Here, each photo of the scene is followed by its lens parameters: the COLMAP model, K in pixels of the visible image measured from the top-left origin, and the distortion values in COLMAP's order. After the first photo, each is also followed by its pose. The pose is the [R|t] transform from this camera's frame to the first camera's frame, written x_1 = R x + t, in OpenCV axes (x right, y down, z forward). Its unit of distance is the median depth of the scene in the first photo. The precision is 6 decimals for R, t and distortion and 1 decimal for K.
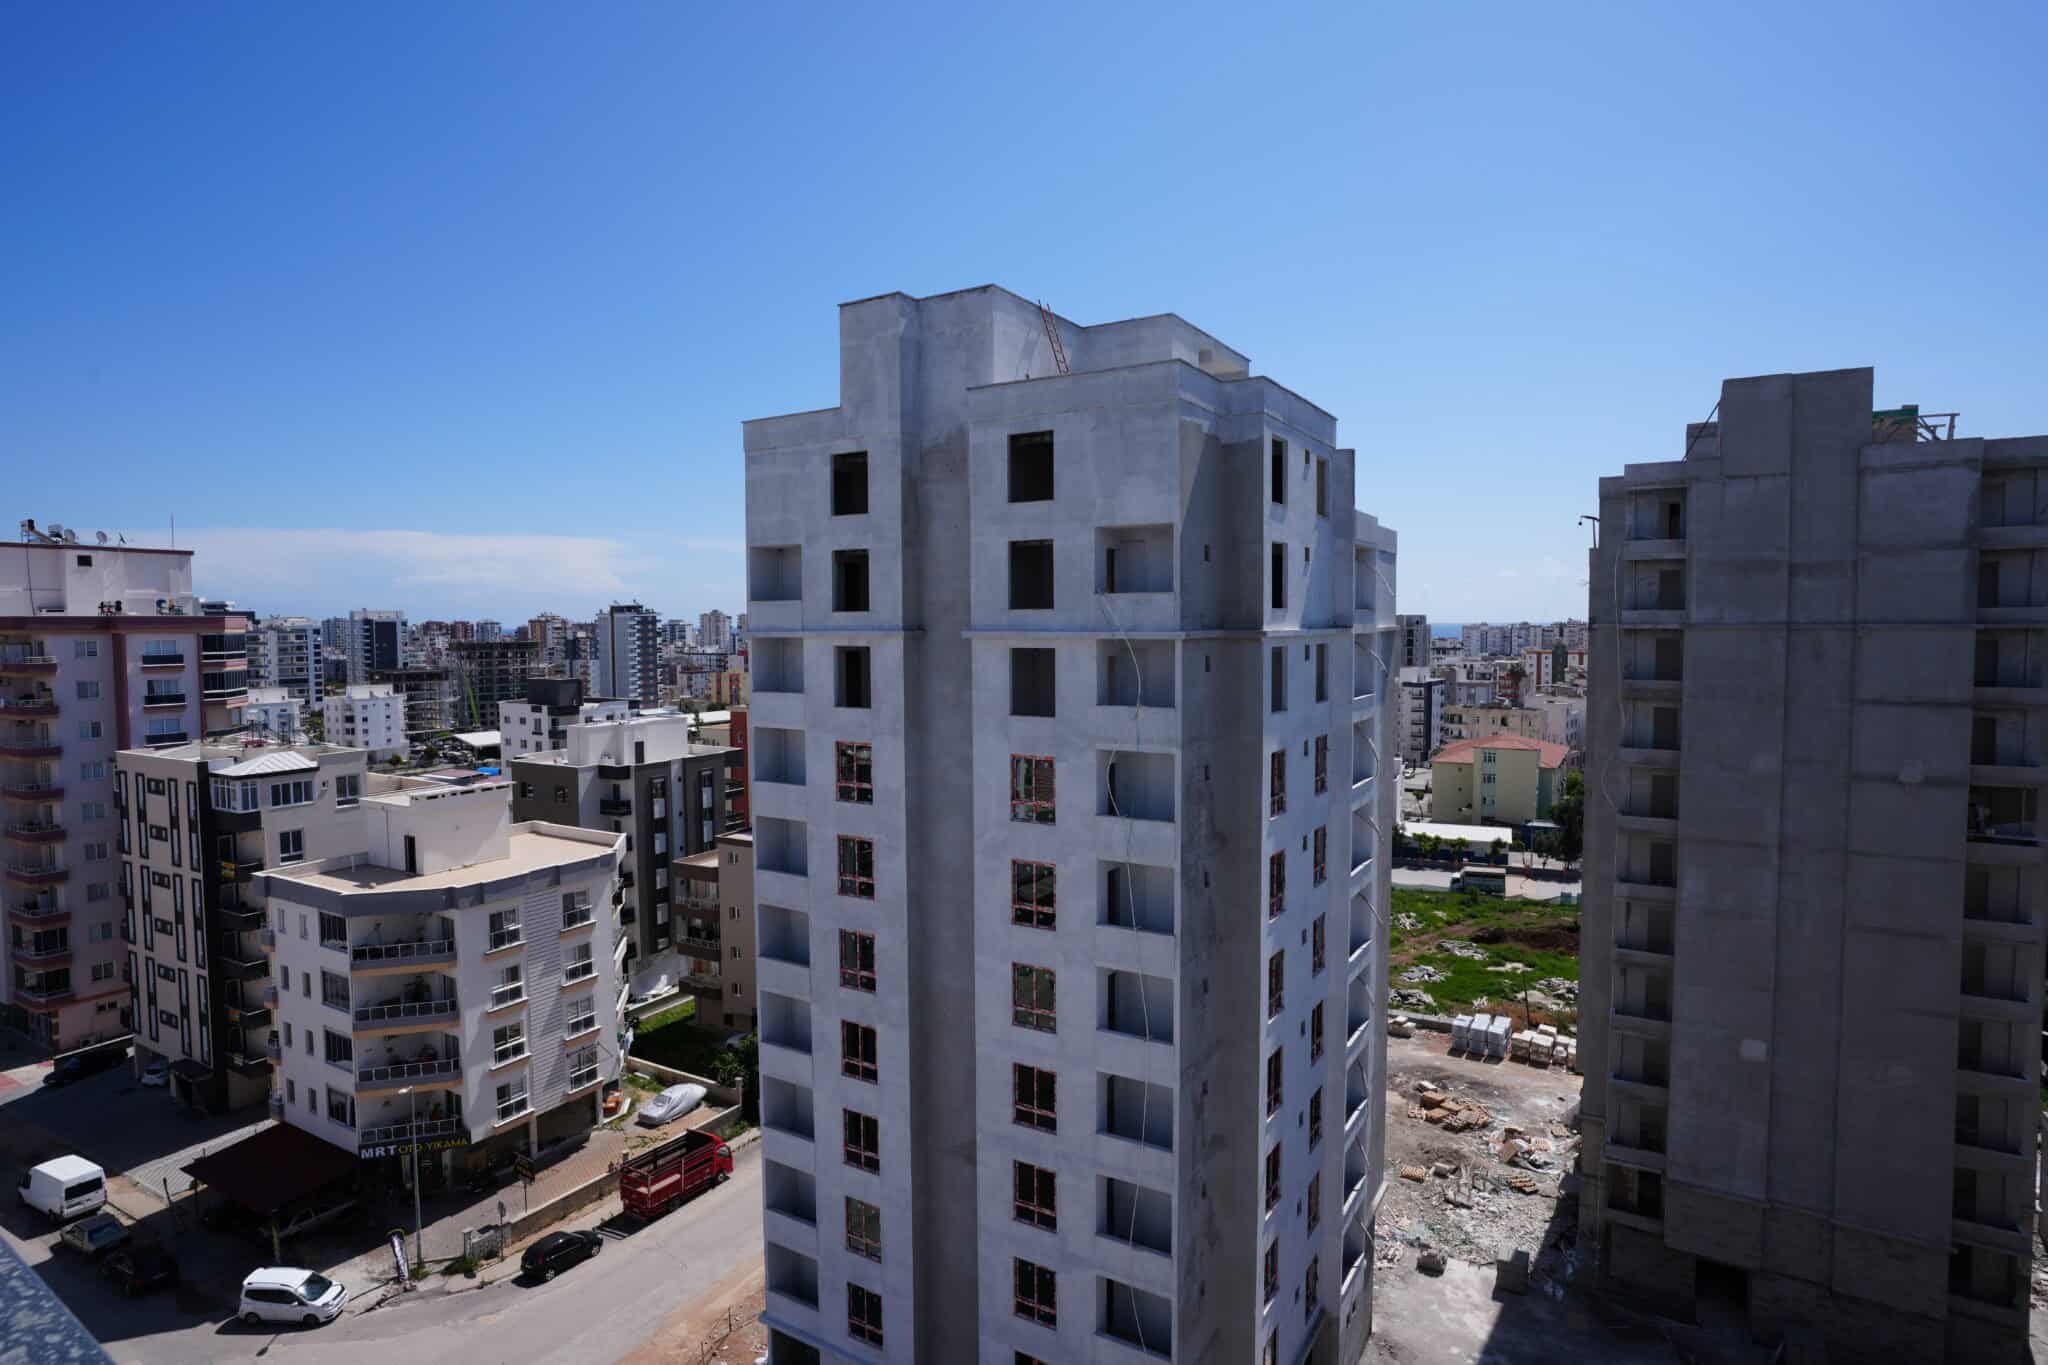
lens RADIAL K [[1069.5, 0, 1021.6], [0, 1069.5, 677.2], [0, 0, 1]] dist [-0.069755, 0.040620]
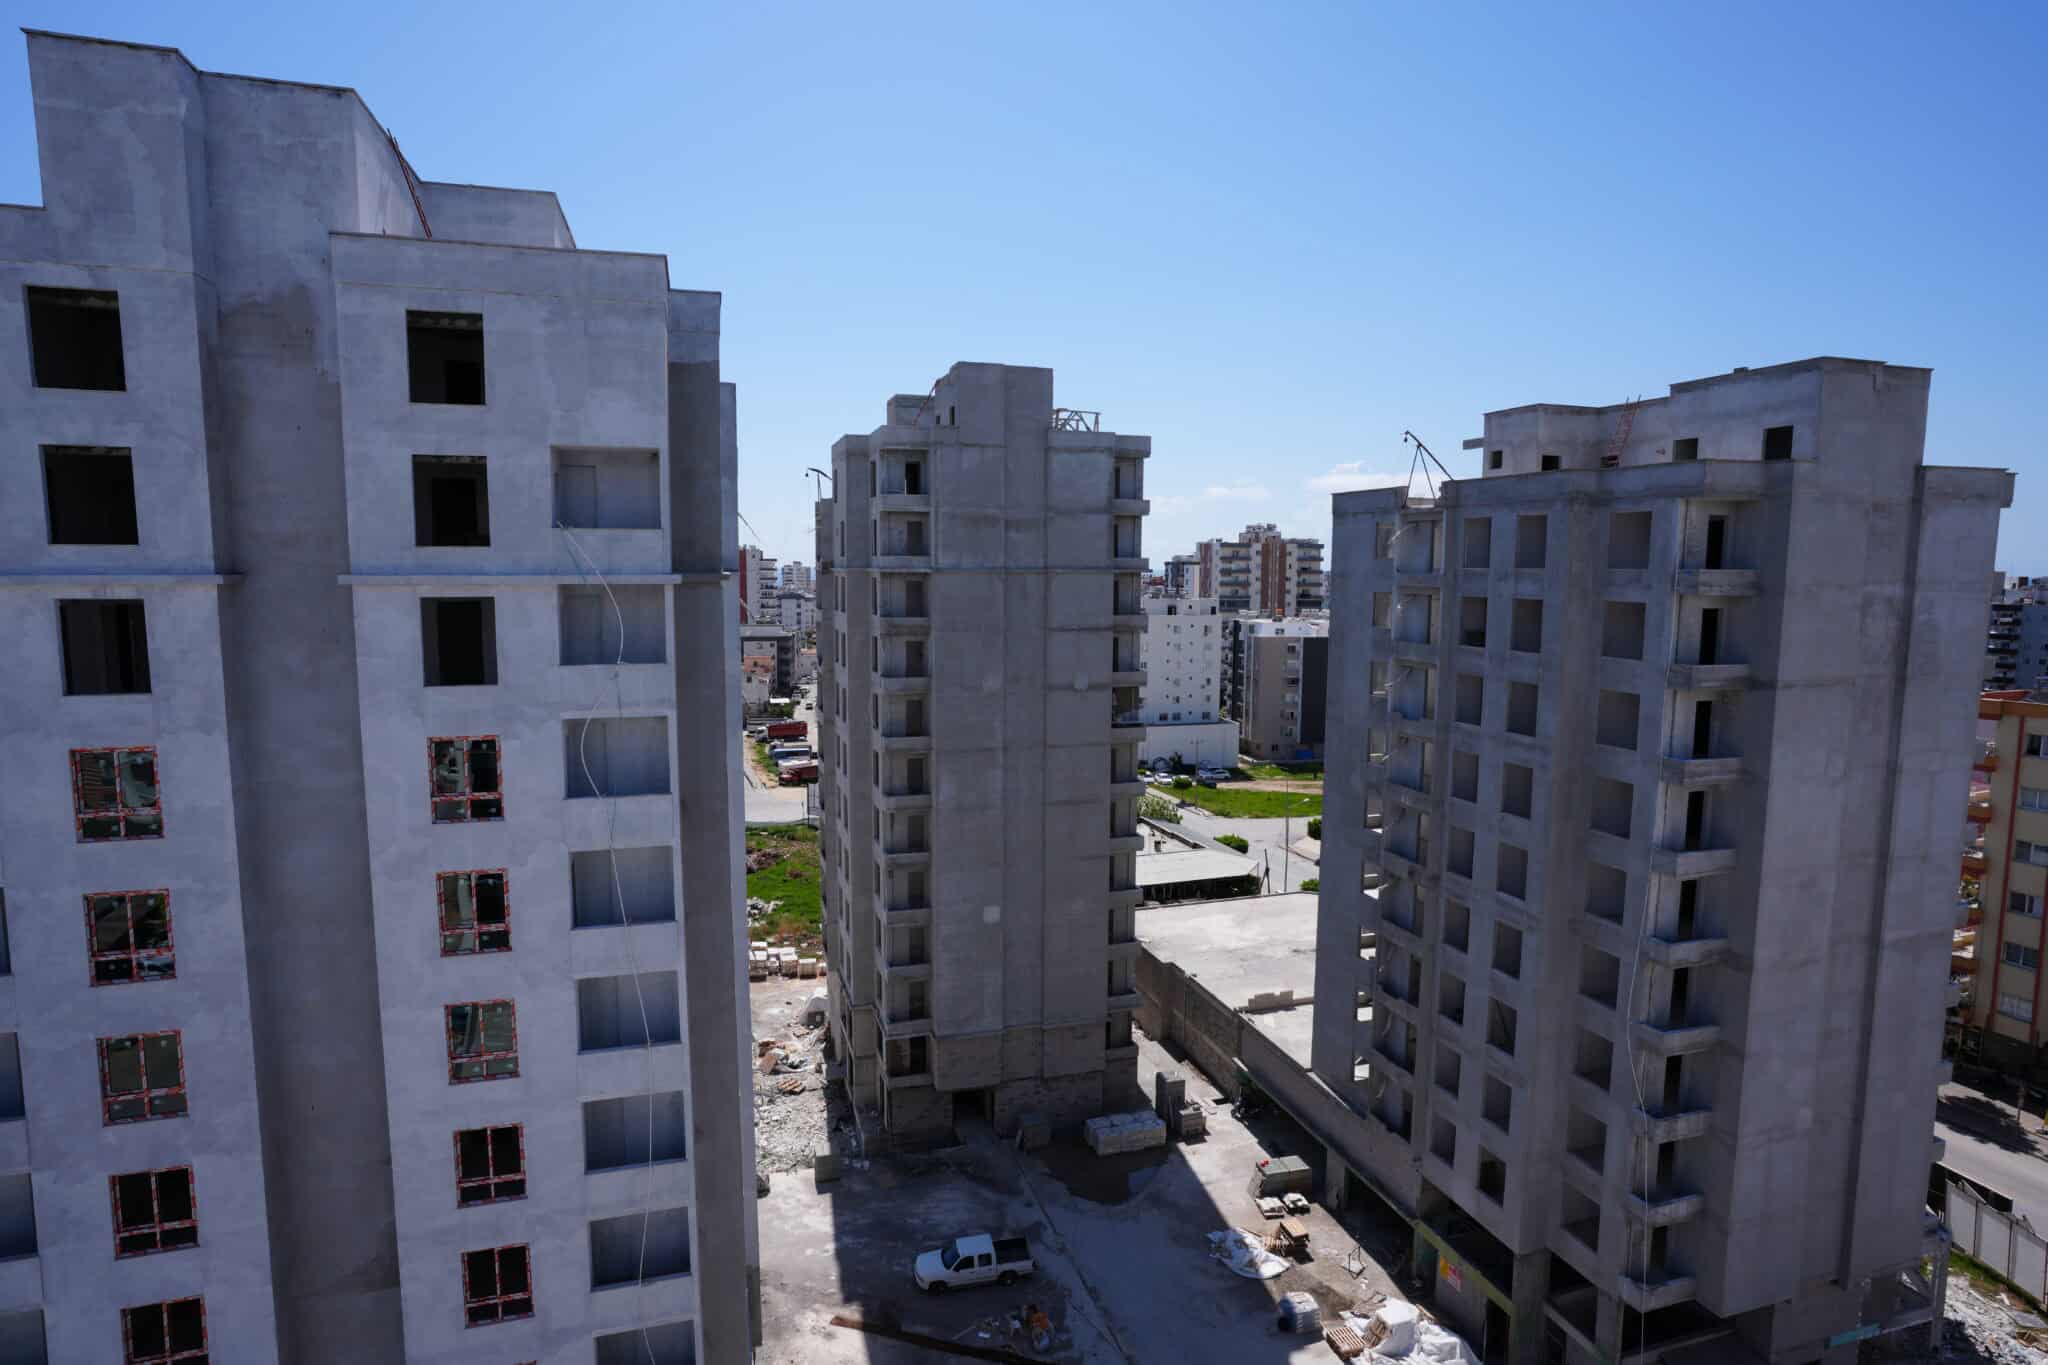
lens RADIAL K [[1069.5, 0, 1019.3], [0, 1069.5, 678.3], [0, 0, 1]] dist [-0.069755, 0.040620]
pose [[0.667233, -0.069629, 0.741587, -0.206976], [0.030595, 0.997343, 0.066116, -0.004796], [-0.744220, -0.021426, 0.667591, 0.140602]]
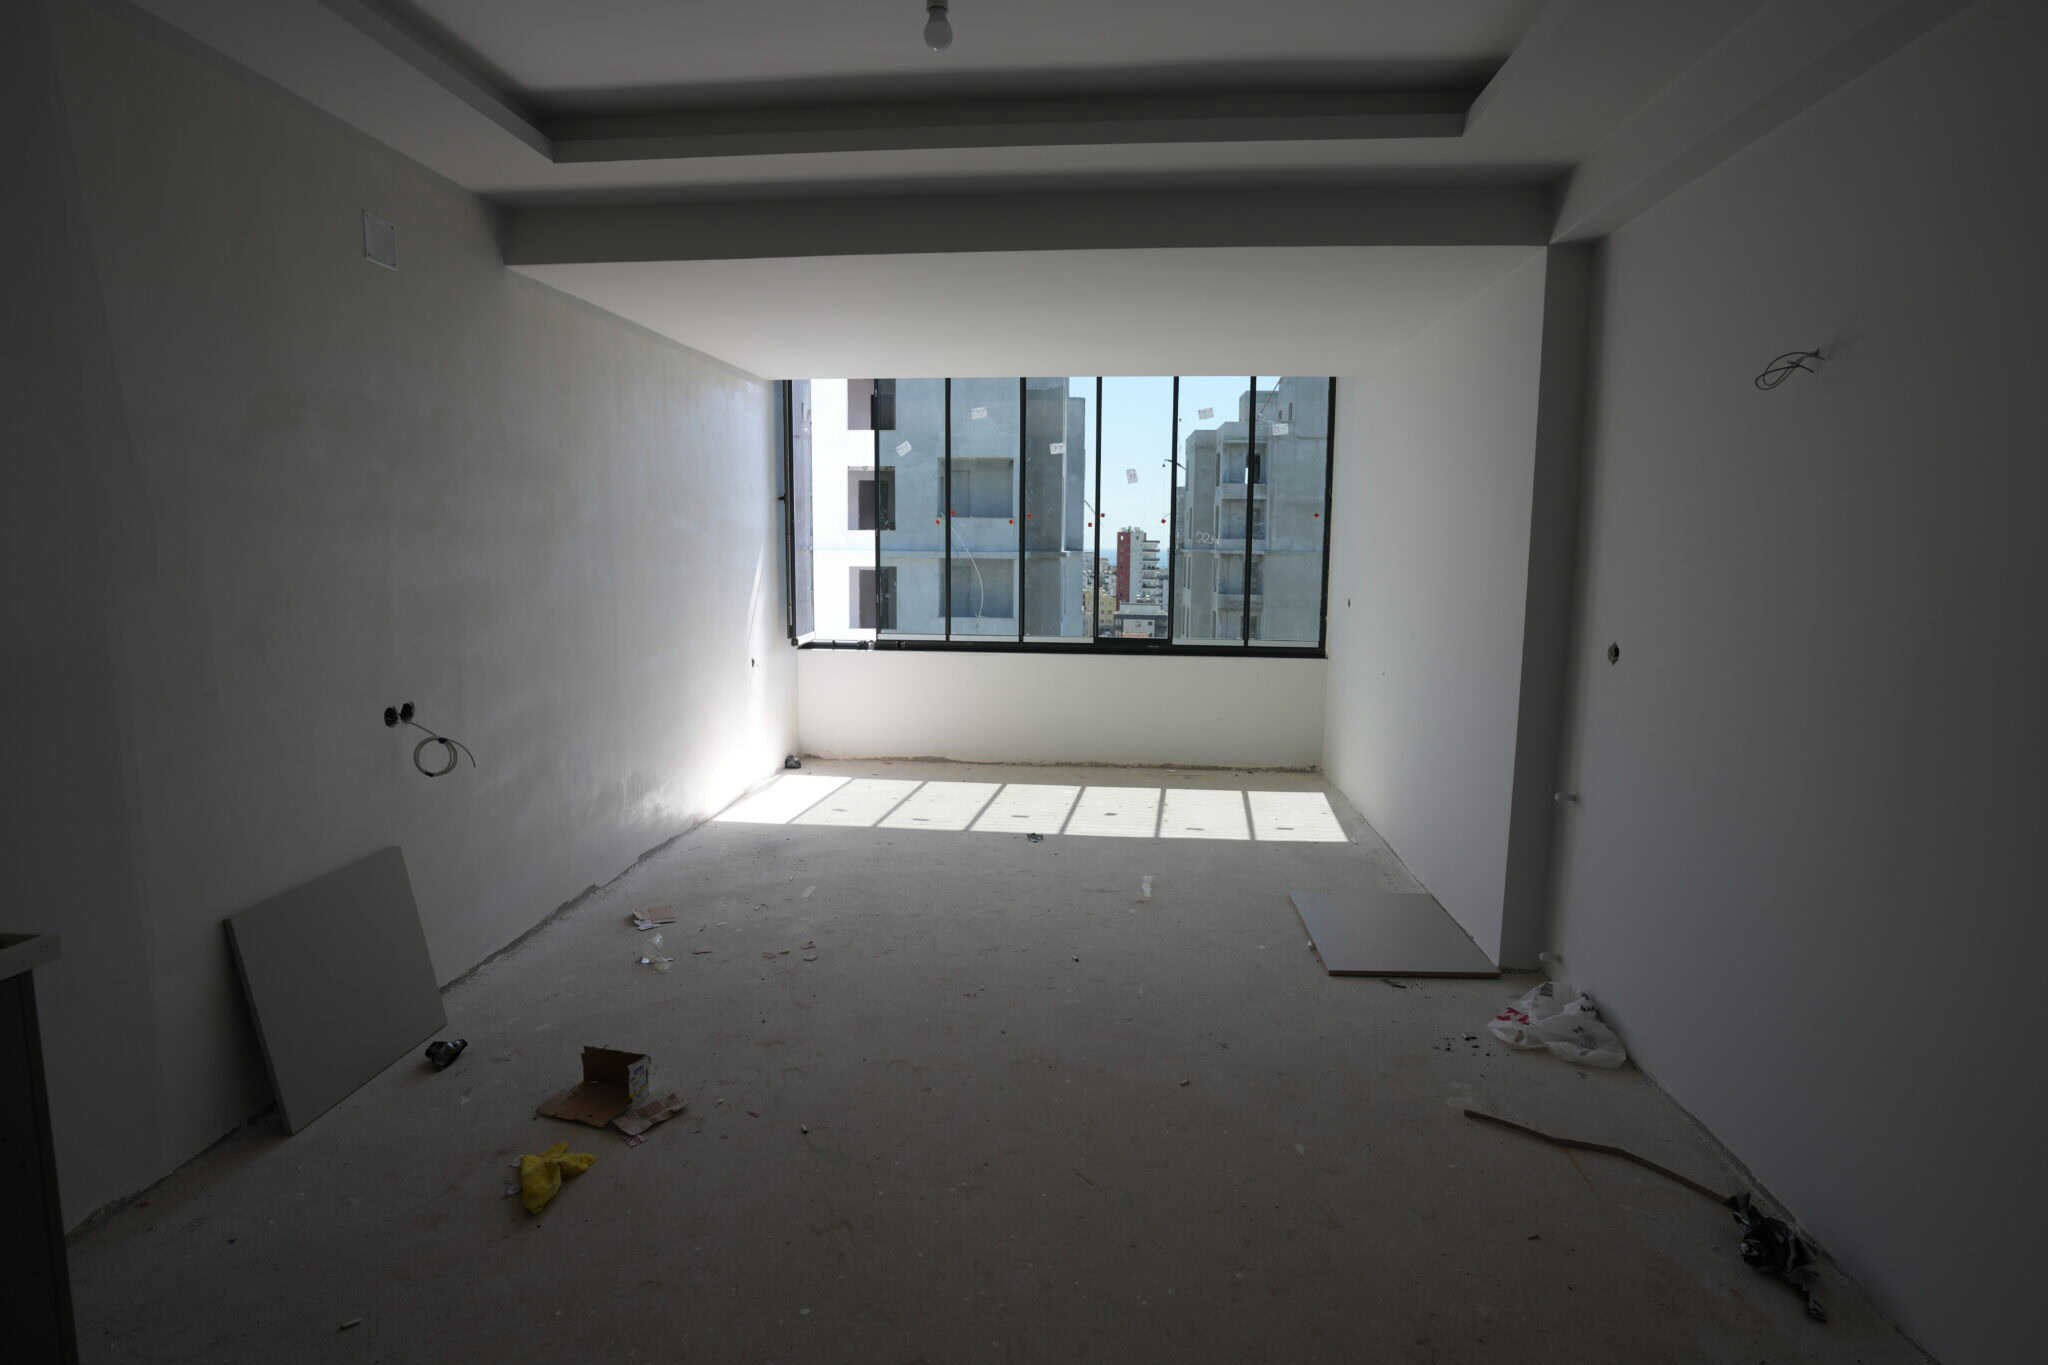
lens RADIAL K [[1069.5, 0, 1033.7], [0, 1069.5, 680.1], [0, 0, 1]] dist [-0.069755, 0.040620]
pose [[0.879520, -0.045472, 0.473684, -0.264997], [0.009942, 0.996962, 0.077246, 0.004304], [-0.475758, -0.063230, 0.877300, -0.026157]]
